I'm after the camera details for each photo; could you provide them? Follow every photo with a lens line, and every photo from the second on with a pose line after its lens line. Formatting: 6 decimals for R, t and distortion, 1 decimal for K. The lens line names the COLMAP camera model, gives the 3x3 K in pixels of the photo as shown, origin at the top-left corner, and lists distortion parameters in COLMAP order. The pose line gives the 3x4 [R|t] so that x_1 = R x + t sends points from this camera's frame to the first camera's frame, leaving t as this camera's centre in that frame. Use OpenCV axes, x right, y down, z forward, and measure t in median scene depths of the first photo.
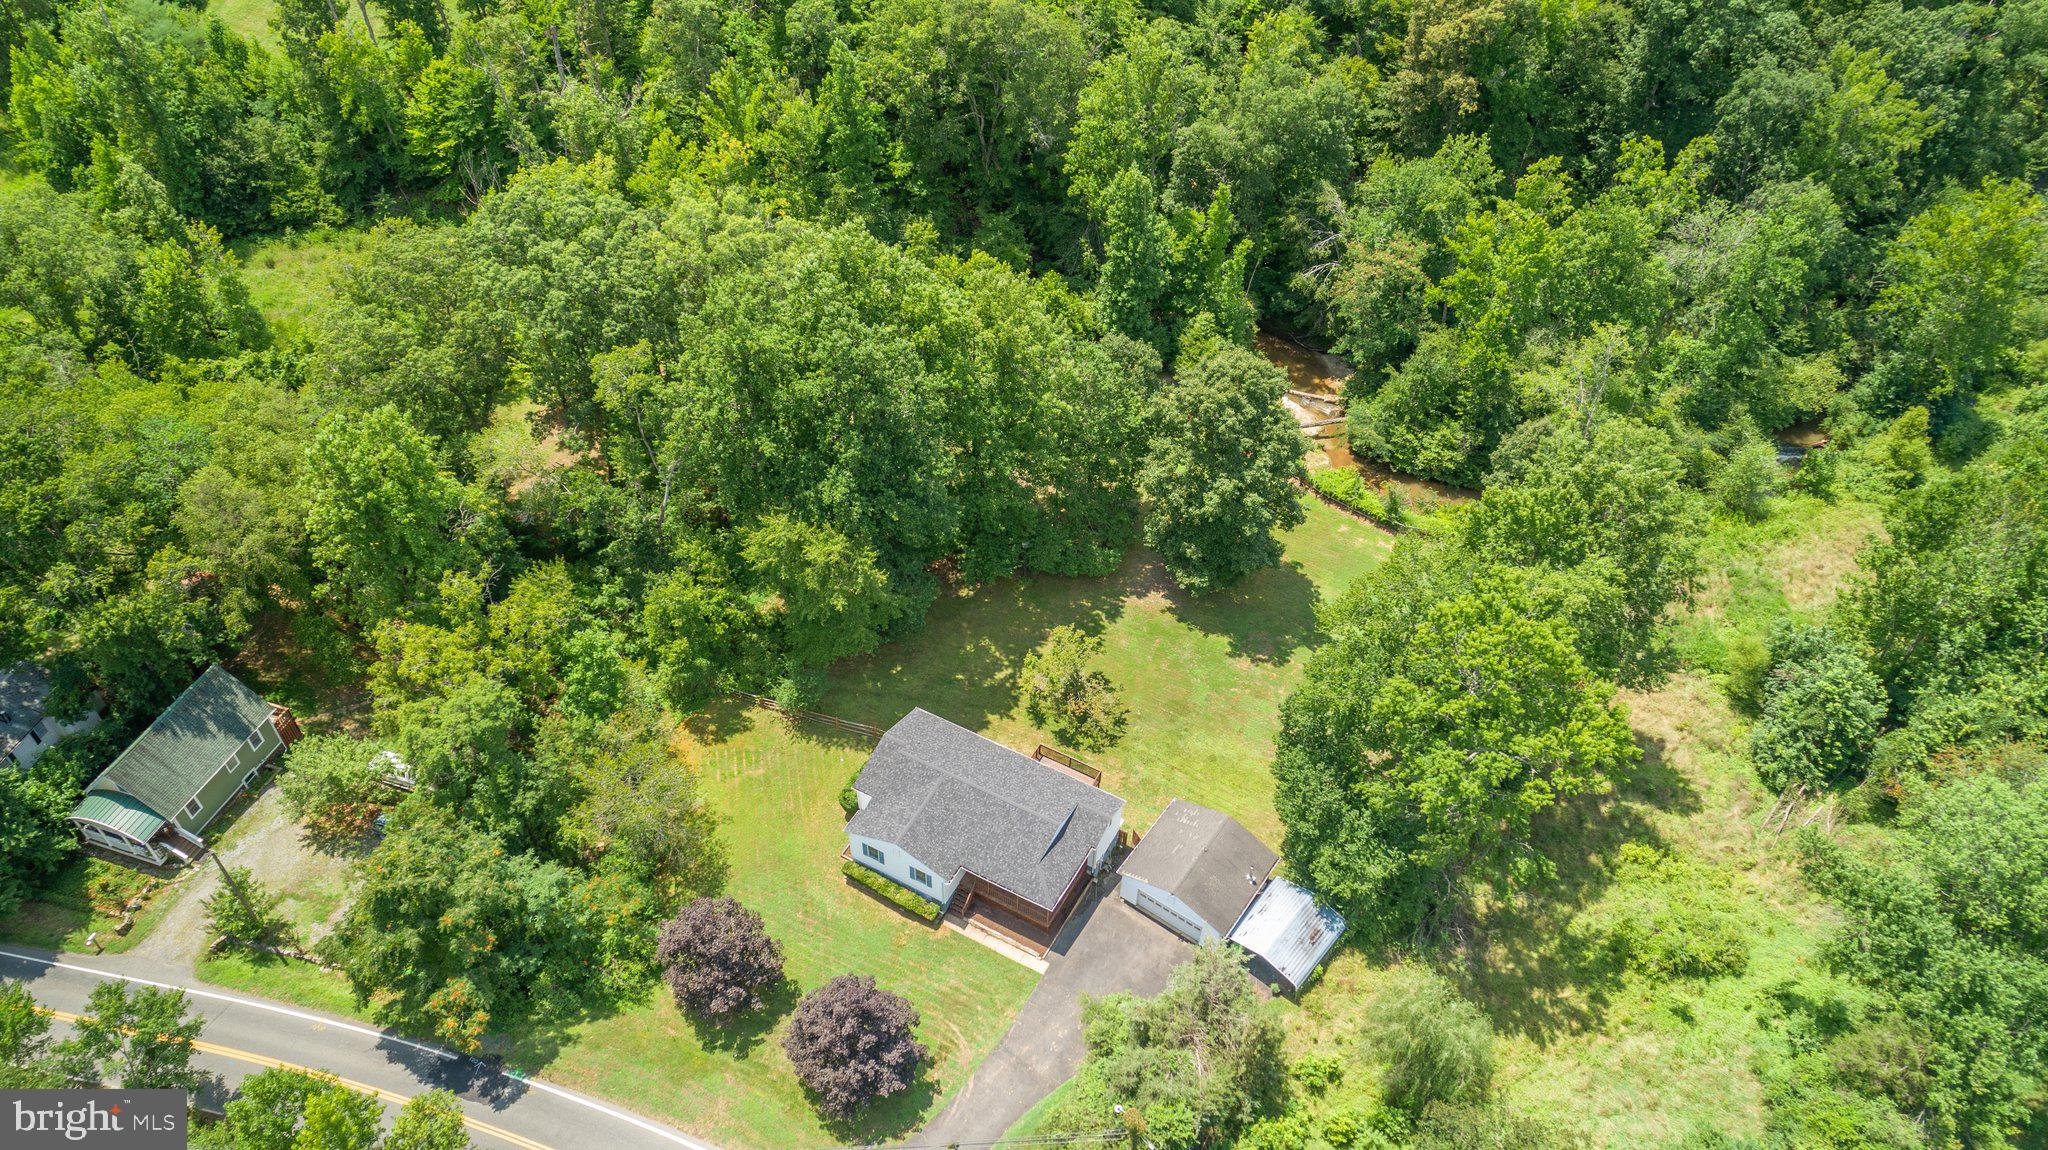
lens RADIAL K [[1383.9, 0, 1018.0], [0, 1383.9, 574.8], [0, 0, 1]] dist [-0.017666, 0.017376]
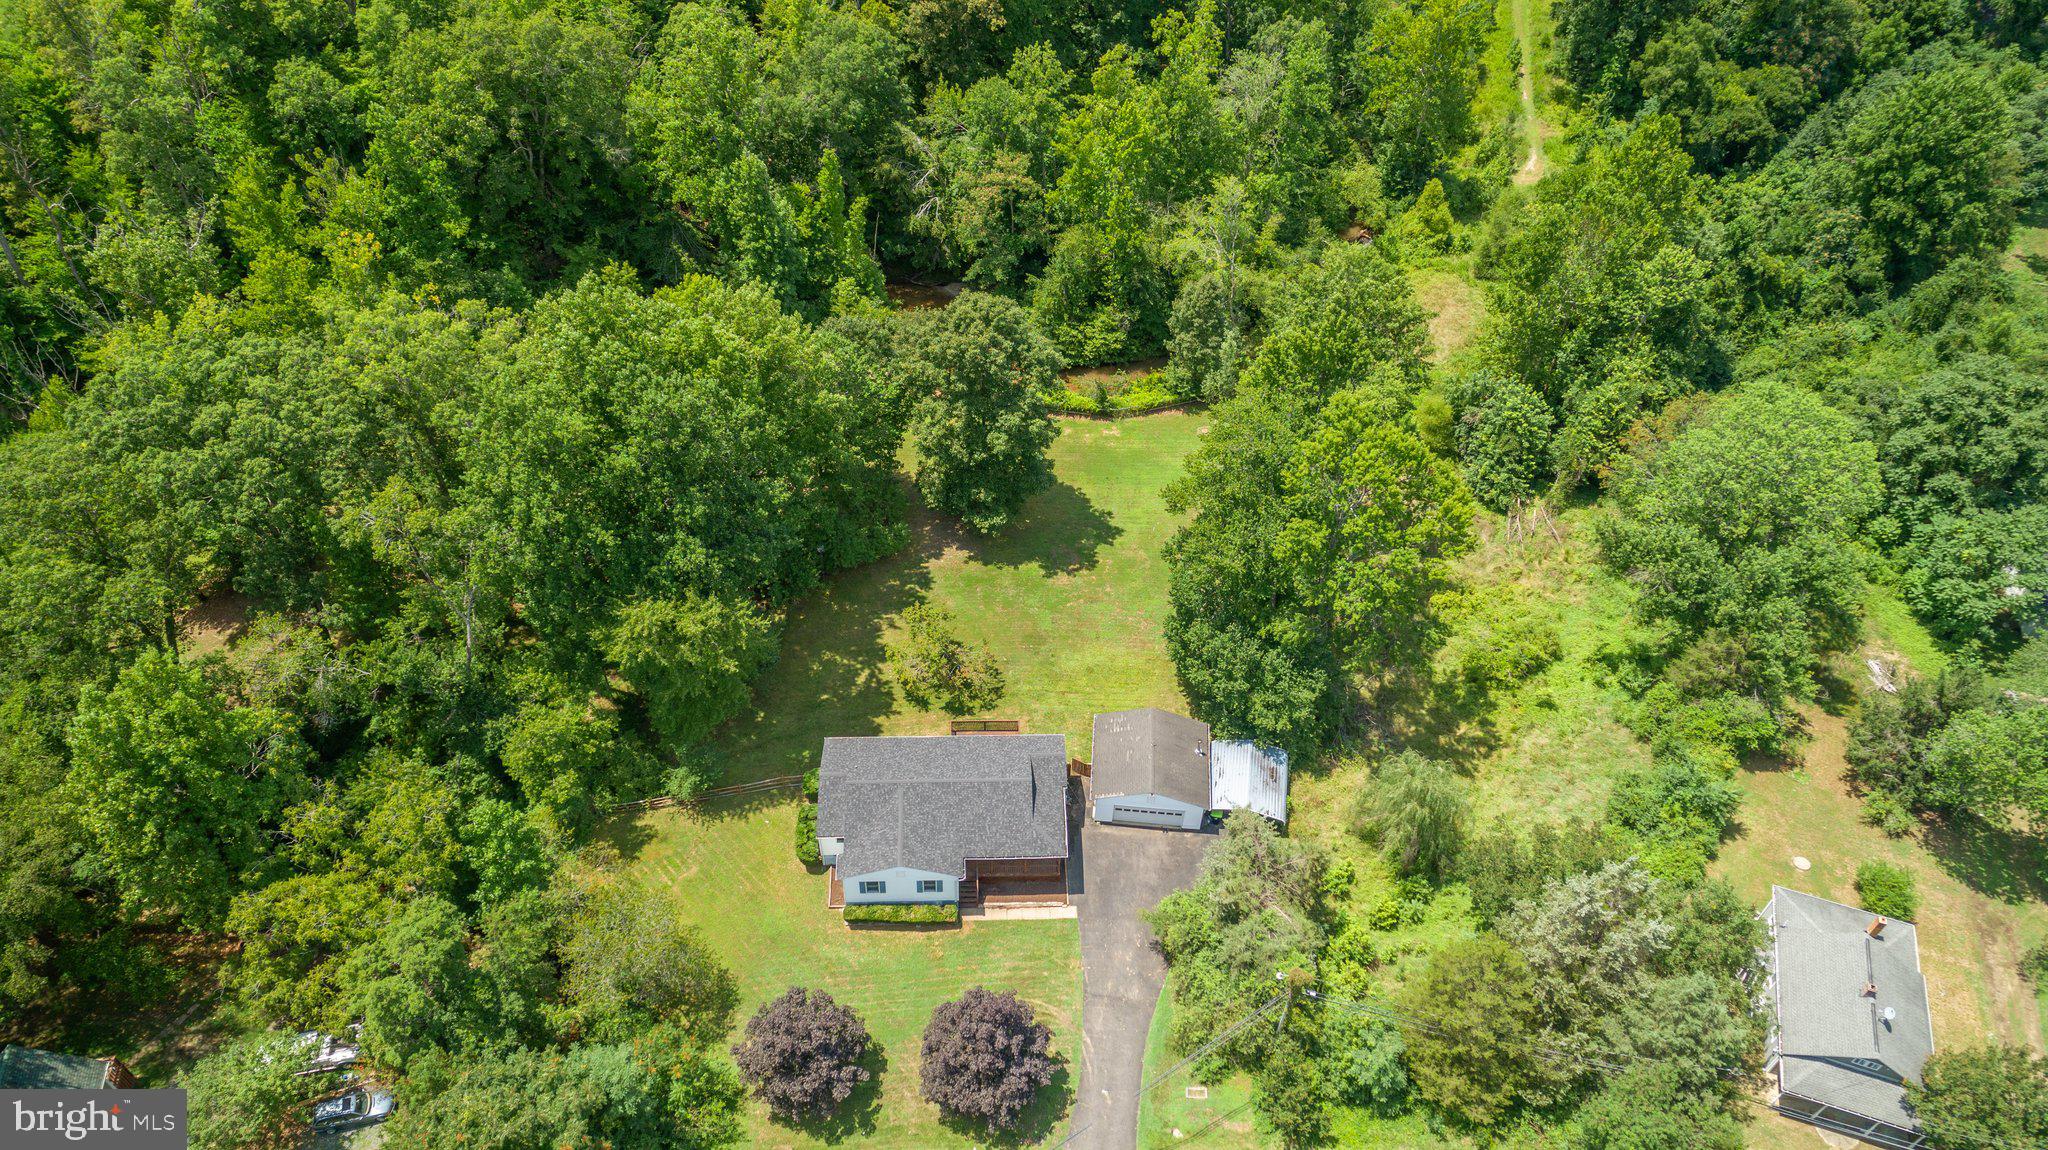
lens RADIAL K [[1383.9, 0, 1019.6], [0, 1383.9, 576.8], [0, 0, 1]] dist [-0.017666, 0.017376]
pose [[0.858439, -0.363706, 0.361664, -0.260242], [0.353465, 0.930435, 0.096712, -0.053641], [-0.371680, 0.044814, 0.927279, 0.044607]]
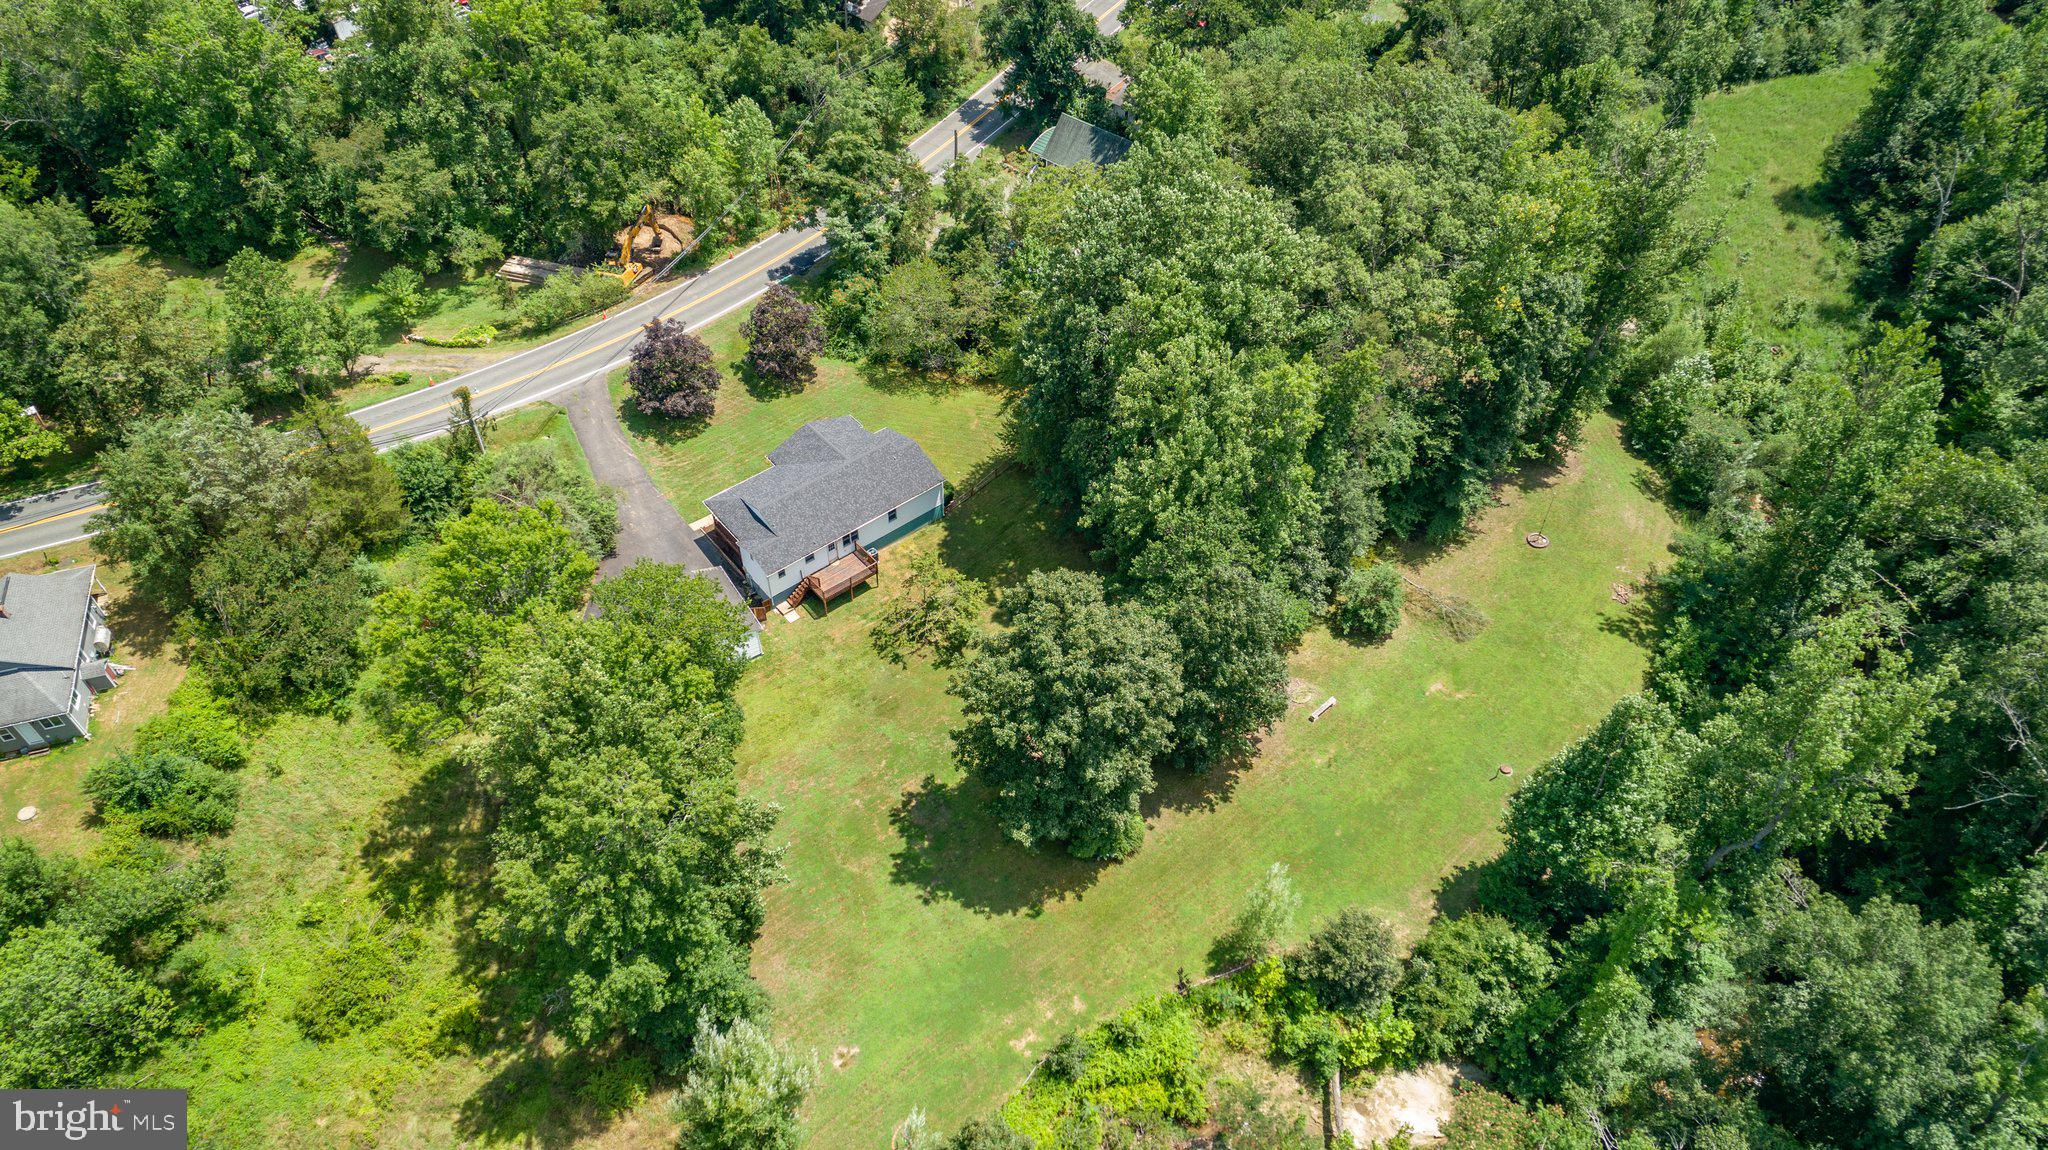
lens RADIAL K [[1383.9, 0, 1030.1], [0, 1383.9, 574.8], [0, 0, 1]] dist [-0.017666, 0.017376]
pose [[-0.369658, 0.660374, -0.653651, 0.663654], [-0.657992, 0.310652, 0.685960, -0.672168], [0.656048, 0.683668, 0.319686, 0.727455]]
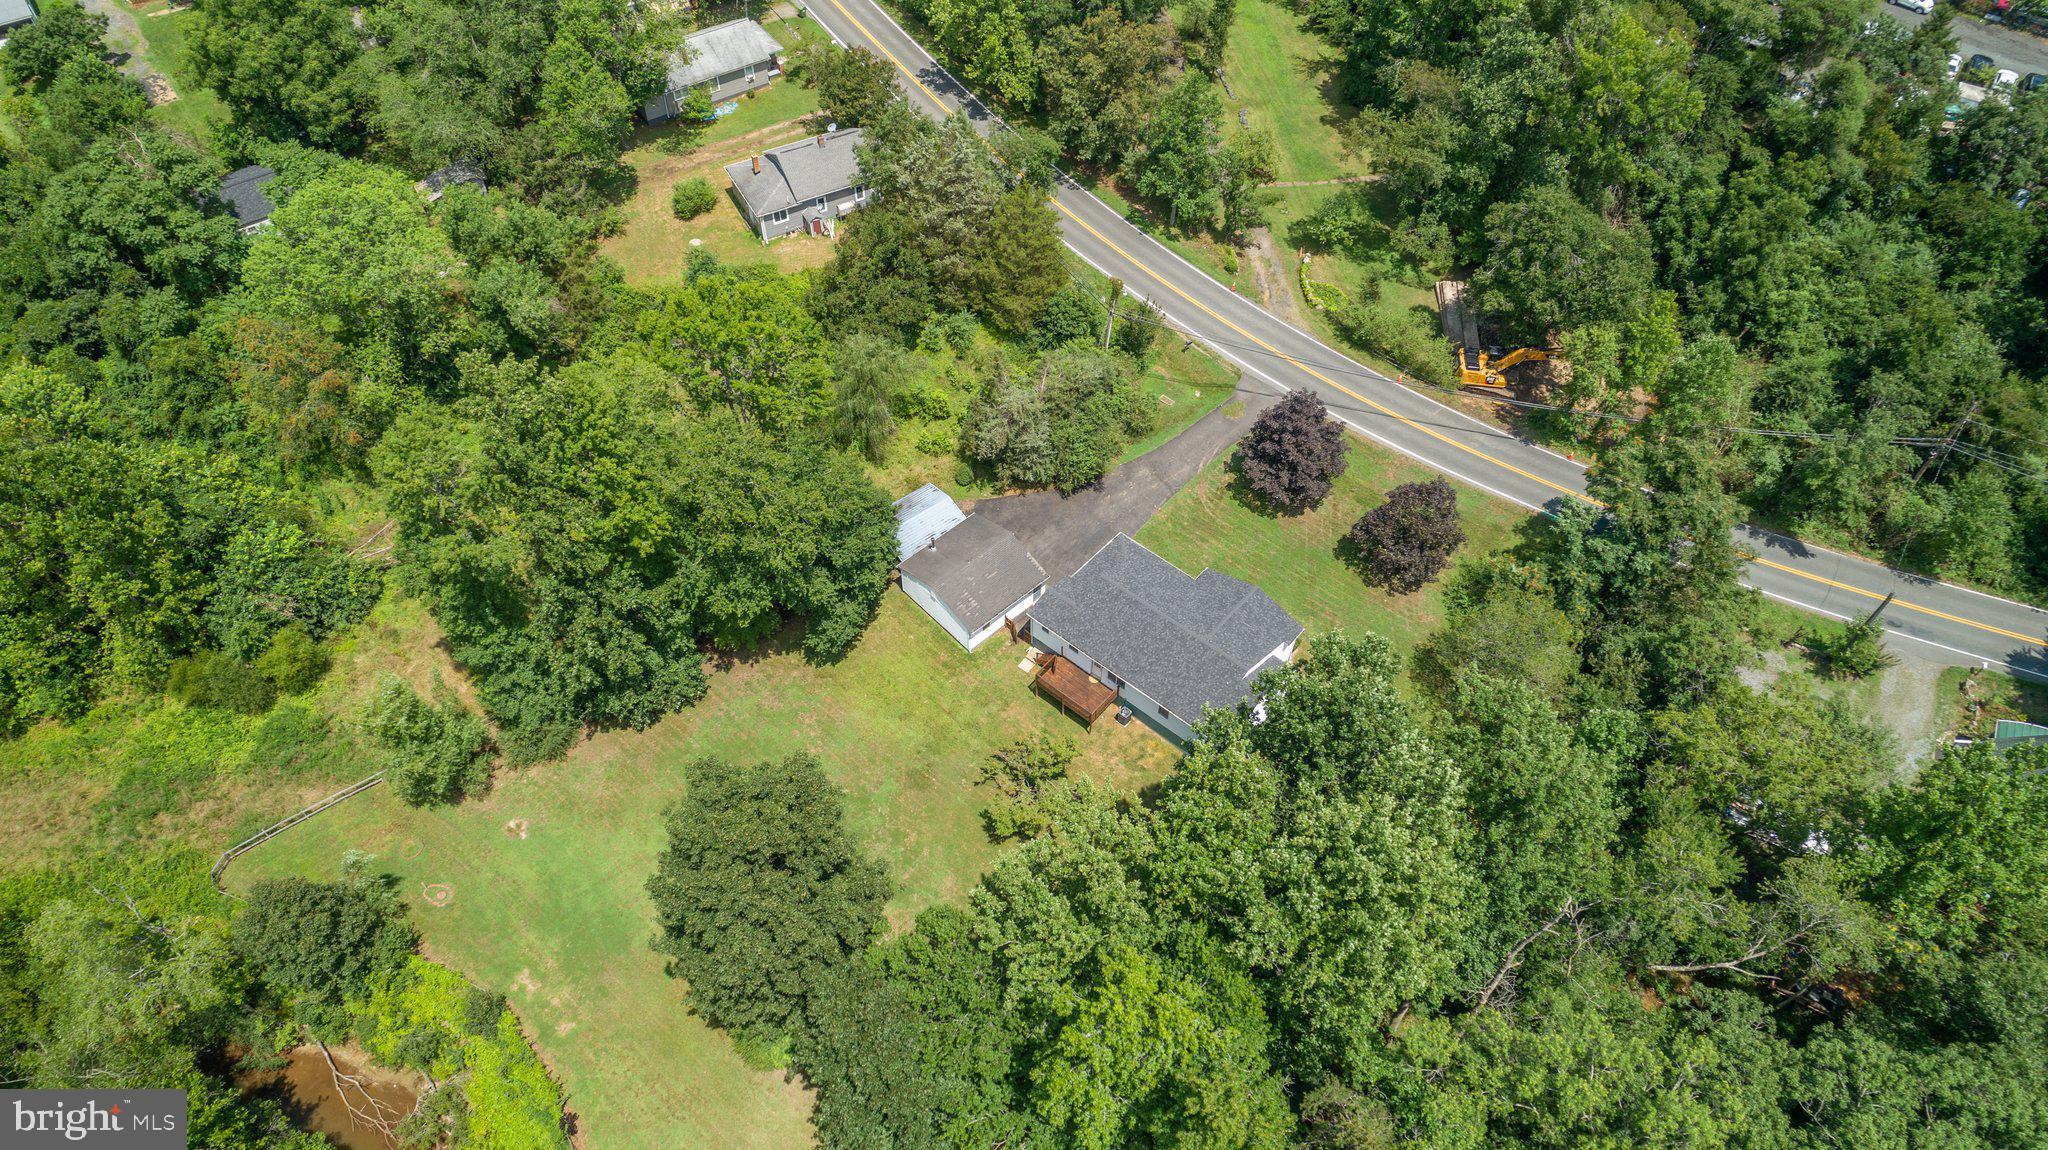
lens RADIAL K [[1383.9, 0, 1017.4], [0, 1383.9, 584.3], [0, 0, 1]] dist [-0.017666, 0.017376]
pose [[-0.978900, -0.175647, 0.104413, -0.015719], [0.122163, -0.093449, 0.988101, -0.780740], [-0.163800, 0.980008, 0.112935, 0.800616]]
